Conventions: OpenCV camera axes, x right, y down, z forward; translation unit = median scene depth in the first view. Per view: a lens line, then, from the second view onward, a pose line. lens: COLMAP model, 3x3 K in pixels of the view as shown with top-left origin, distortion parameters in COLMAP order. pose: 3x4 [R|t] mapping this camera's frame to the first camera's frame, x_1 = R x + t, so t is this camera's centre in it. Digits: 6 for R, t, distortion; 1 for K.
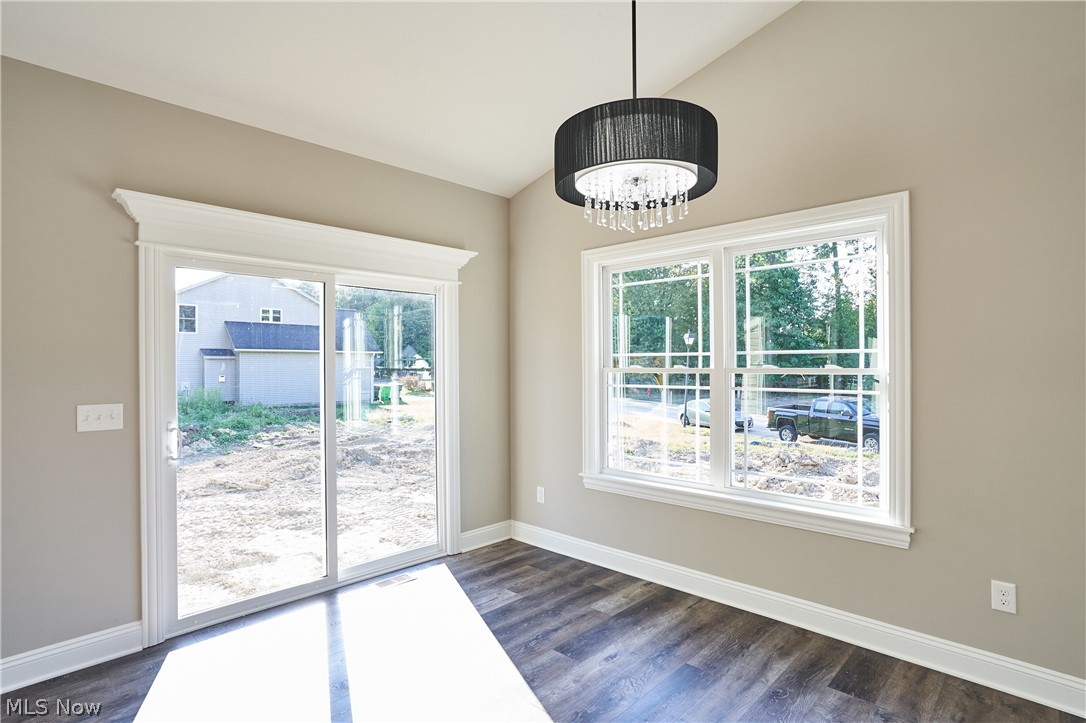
lens RADIAL K [[564.0, 0, 576.1], [0, 564.0, 346.6], [0, 0, 1]] dist [-0.036438, 0.011037]
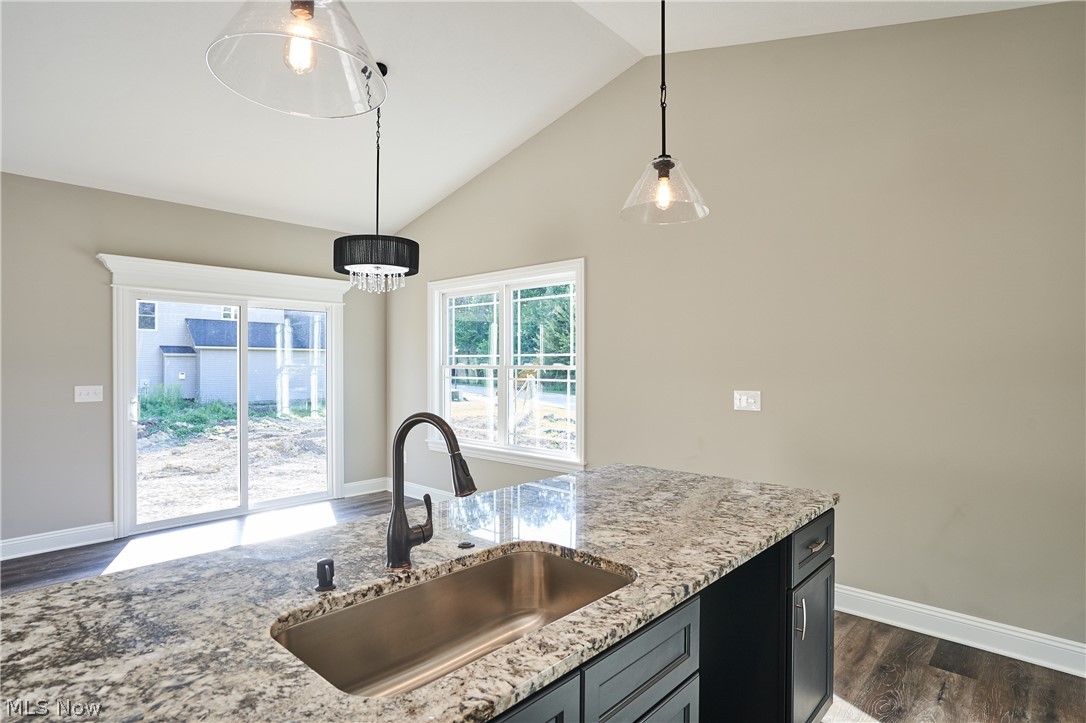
lens RADIAL K [[564.0, 0, 560.0], [0, 564.0, 345.8], [0, 0, 1]] dist [-0.036438, 0.011037]
pose [[0.999555, 0.004306, 0.029534, 0.158259], [-0.004341, 0.999990, 0.001125, -0.006921], [-0.029528, -0.001252, 0.999563, -0.221411]]
